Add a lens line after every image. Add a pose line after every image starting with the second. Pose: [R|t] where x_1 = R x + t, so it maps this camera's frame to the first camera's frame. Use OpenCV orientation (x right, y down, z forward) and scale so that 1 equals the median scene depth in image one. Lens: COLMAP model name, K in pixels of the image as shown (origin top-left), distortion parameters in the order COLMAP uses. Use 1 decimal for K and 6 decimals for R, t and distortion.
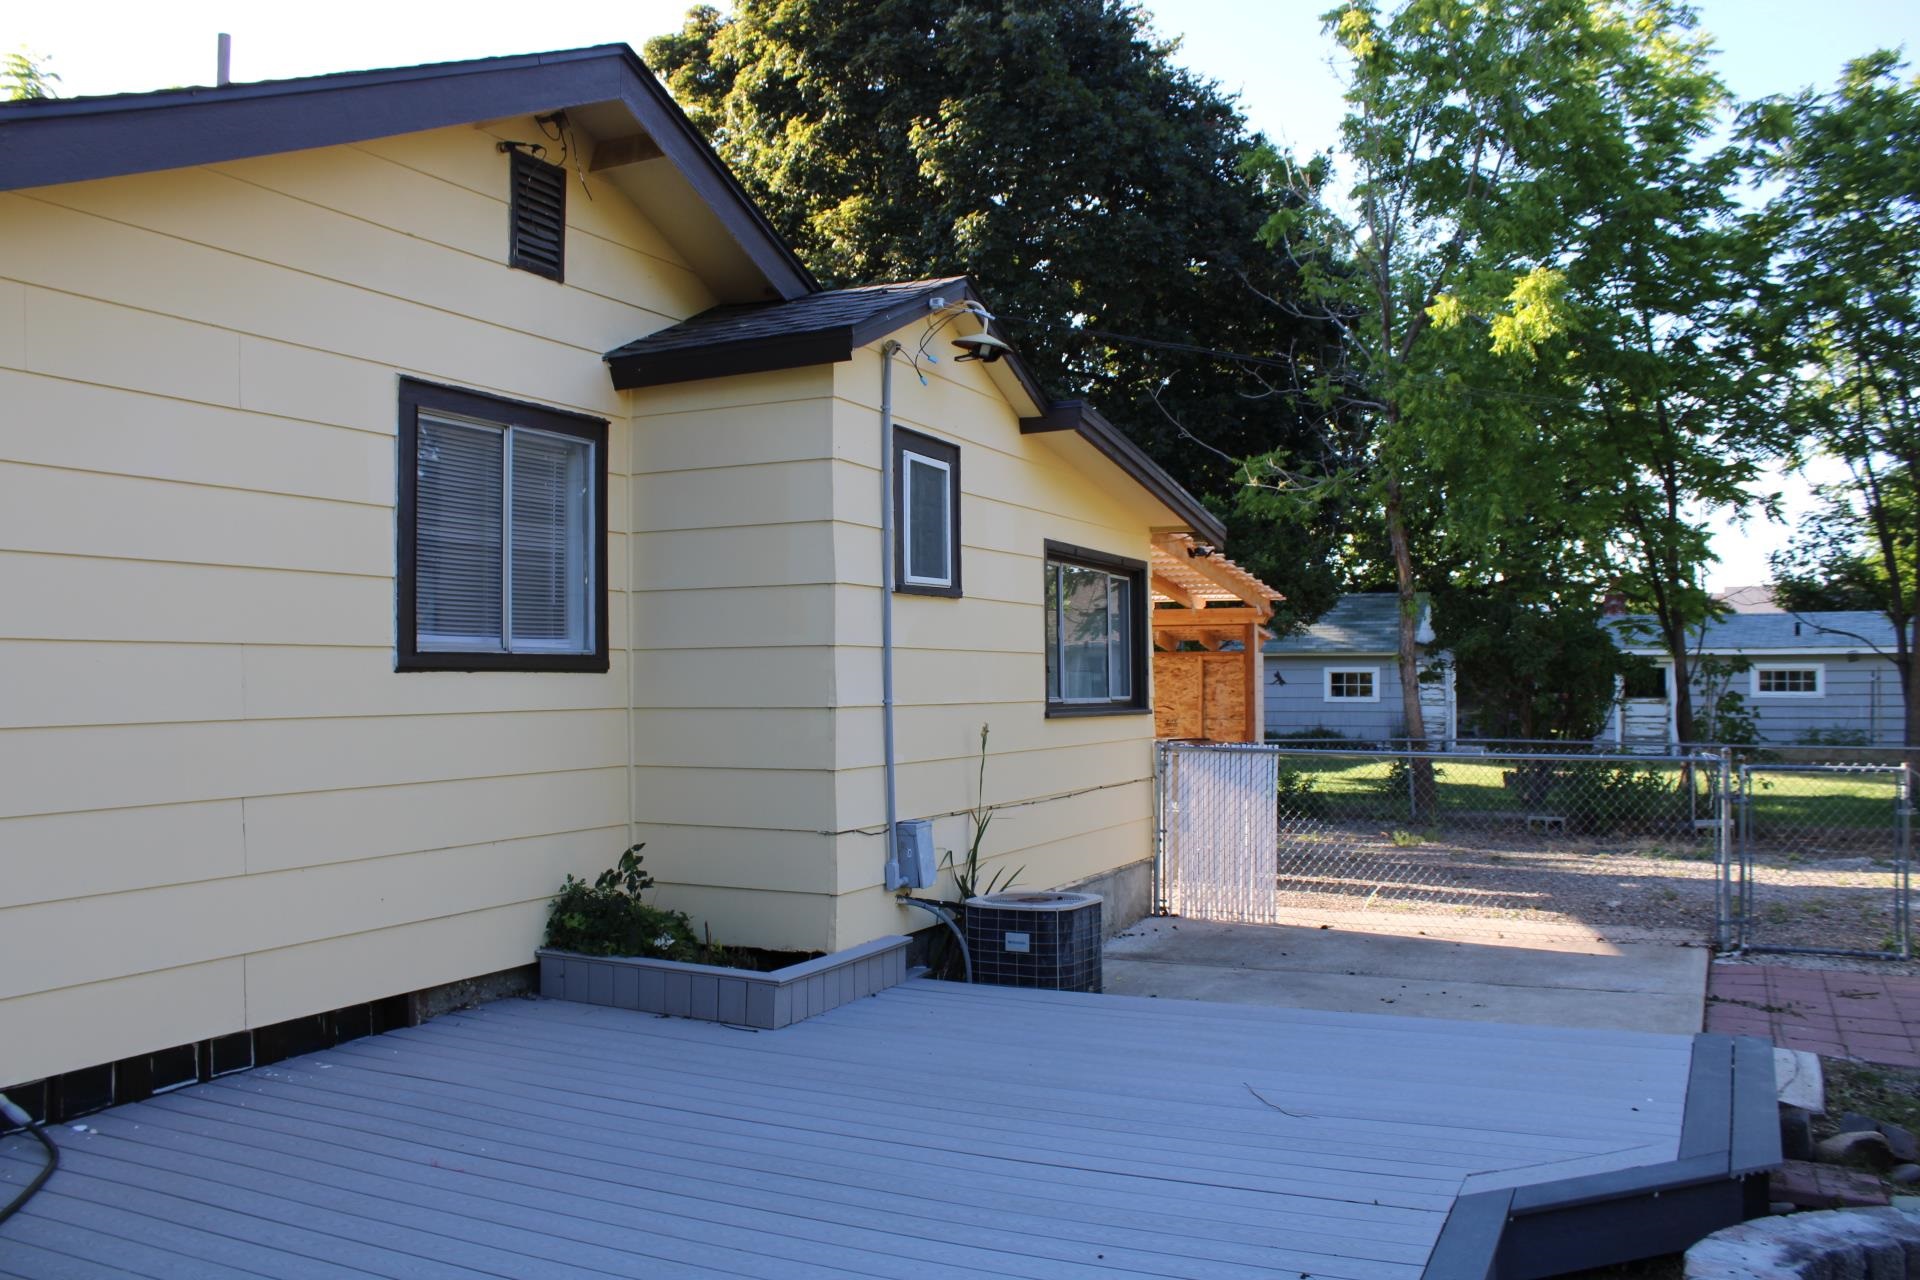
lens RADIAL K [[1589.8, 0, 944.1], [0, 1589.8, 637.6], [0, 0, 1]] dist [-0.160279, 0.132709]
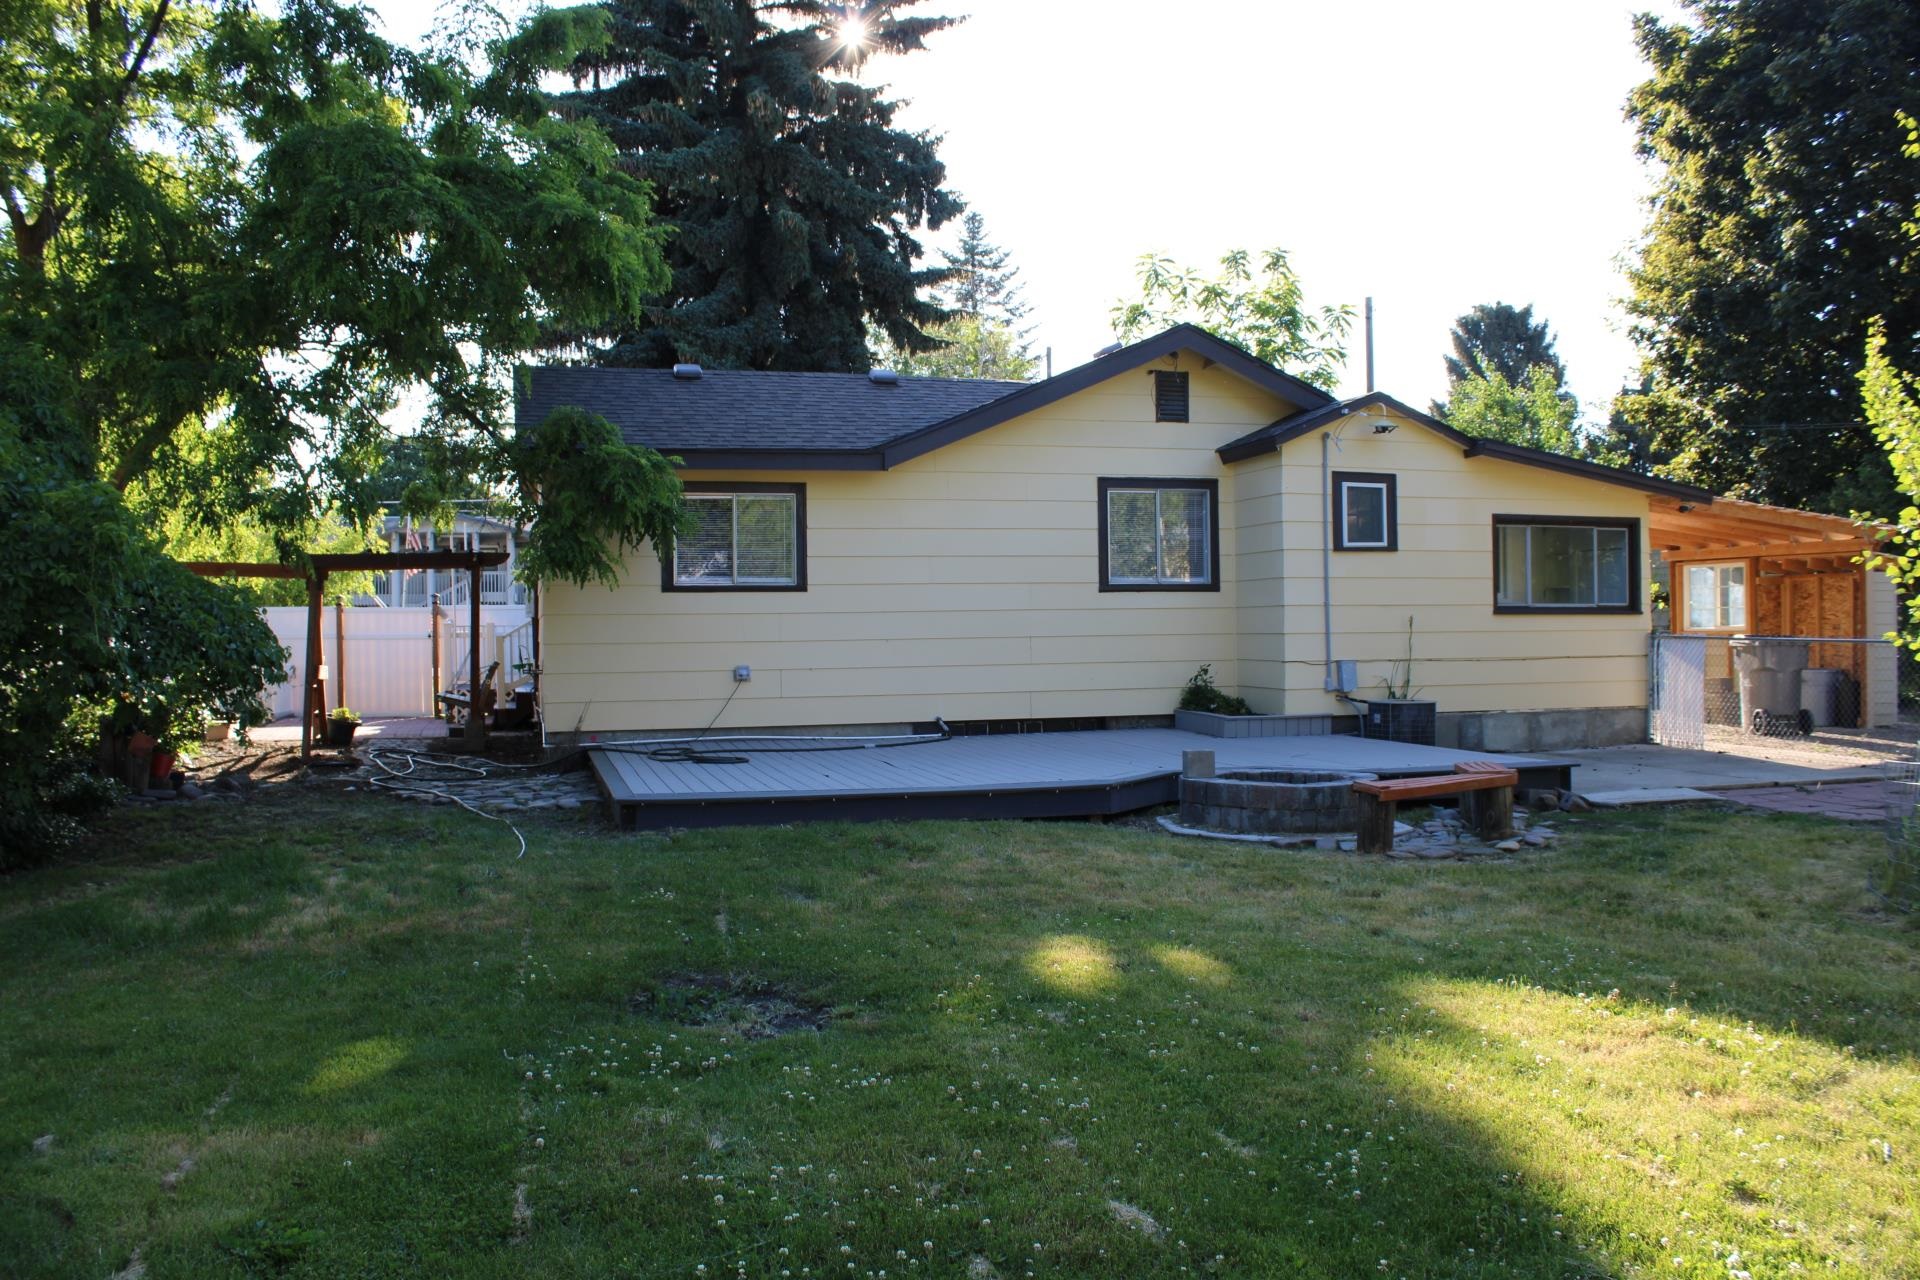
lens RADIAL K [[1589.8, 0, 959.8], [0, 1589.8, 624.7], [0, 0, 1]] dist [-0.160279, 0.132709]
pose [[0.663460, -0.002056, -0.748209, 1.221031], [0.026523, 0.999432, 0.020773, 0.012488], [0.747742, -0.033627, 0.663138, -0.769307]]
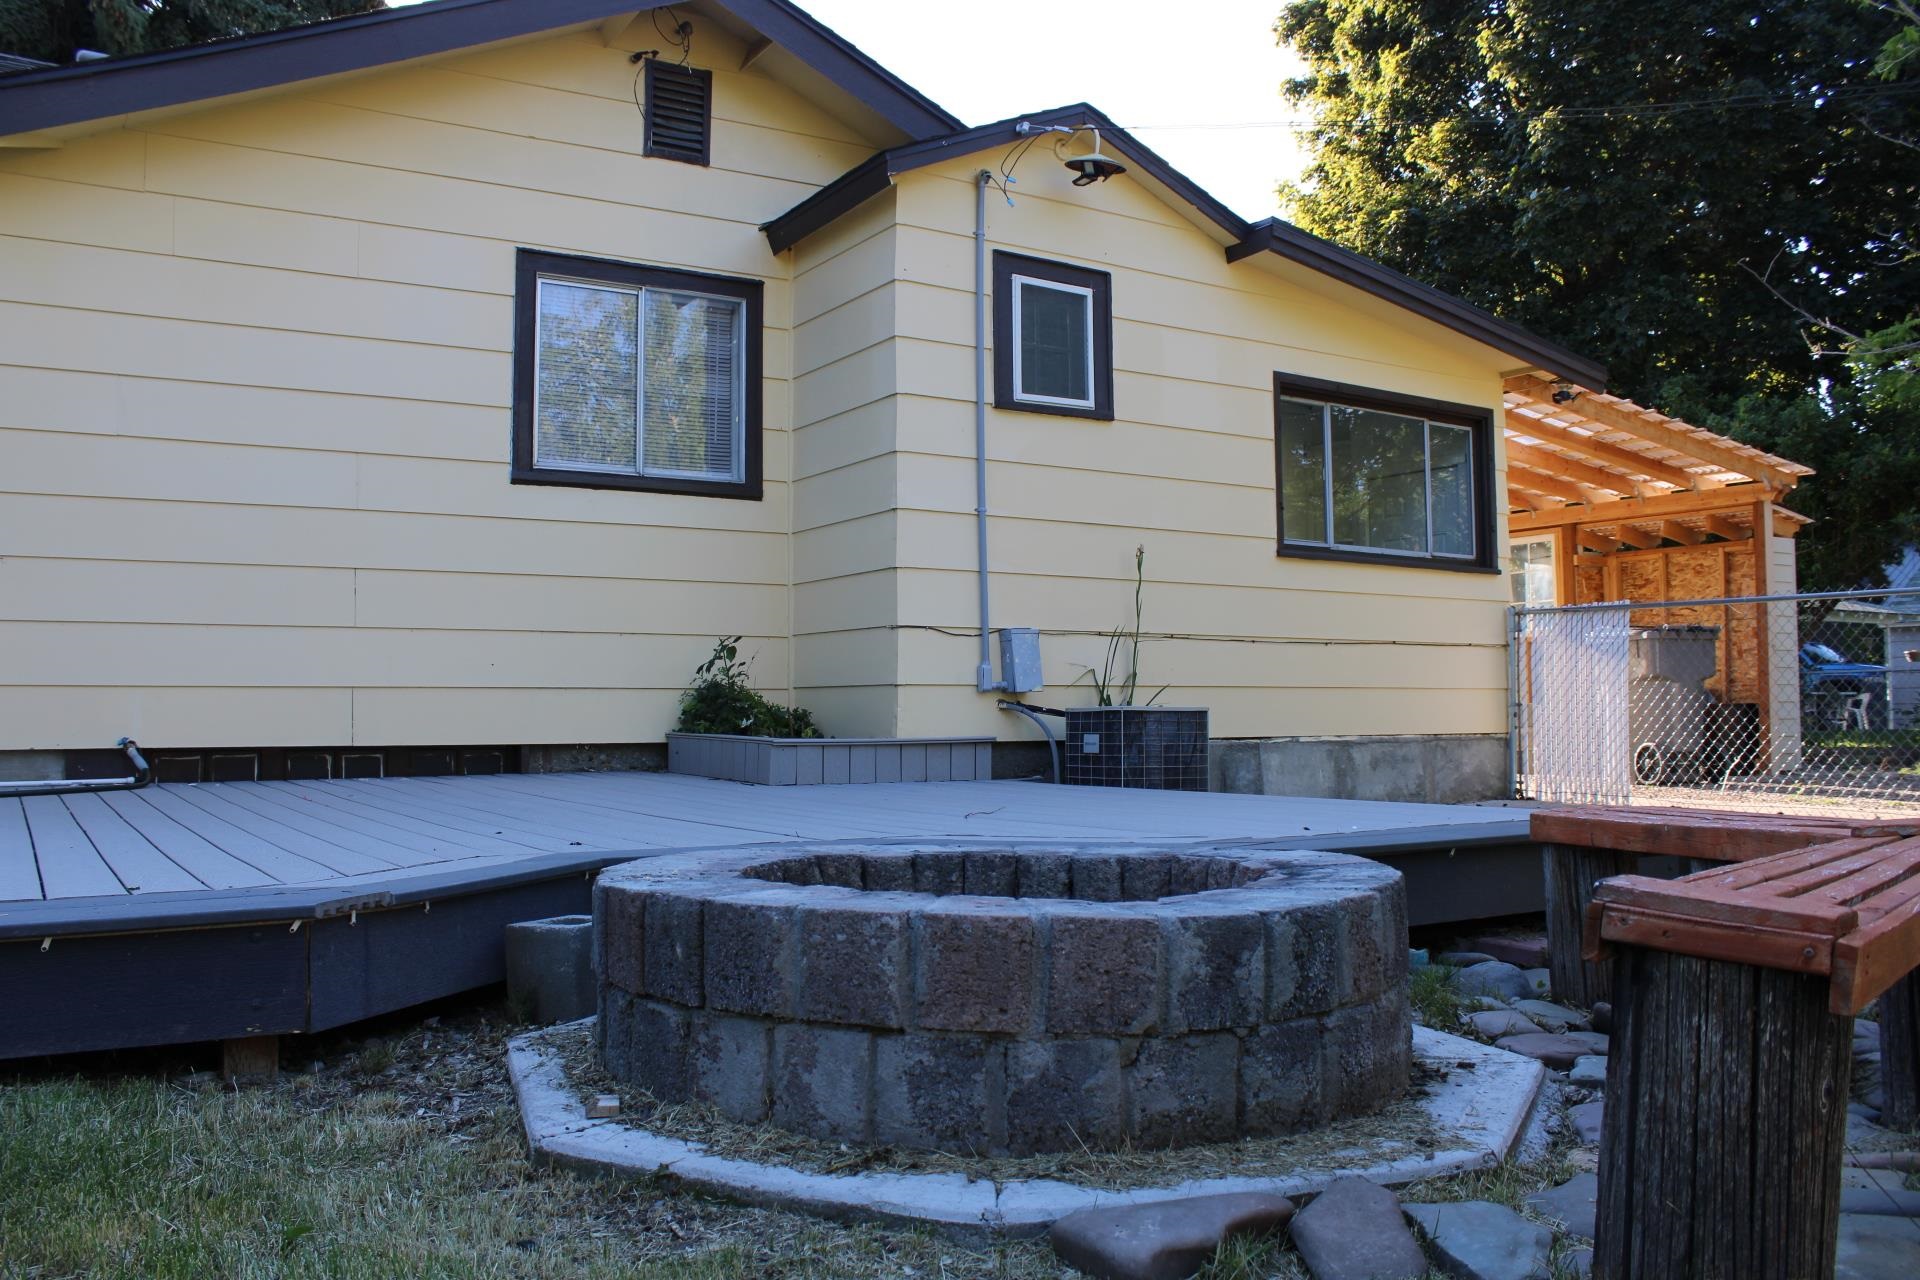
lens RADIAL K [[1589.8, 0, 943.2], [0, 1589.8, 638.3], [0, 0, 1]] dist [-0.160279, 0.132709]
pose [[0.843847, -0.024124, -0.536041, 0.500157], [0.014231, 0.999644, -0.022584, 0.147687], [0.536394, 0.011429, 0.843890, 0.110910]]
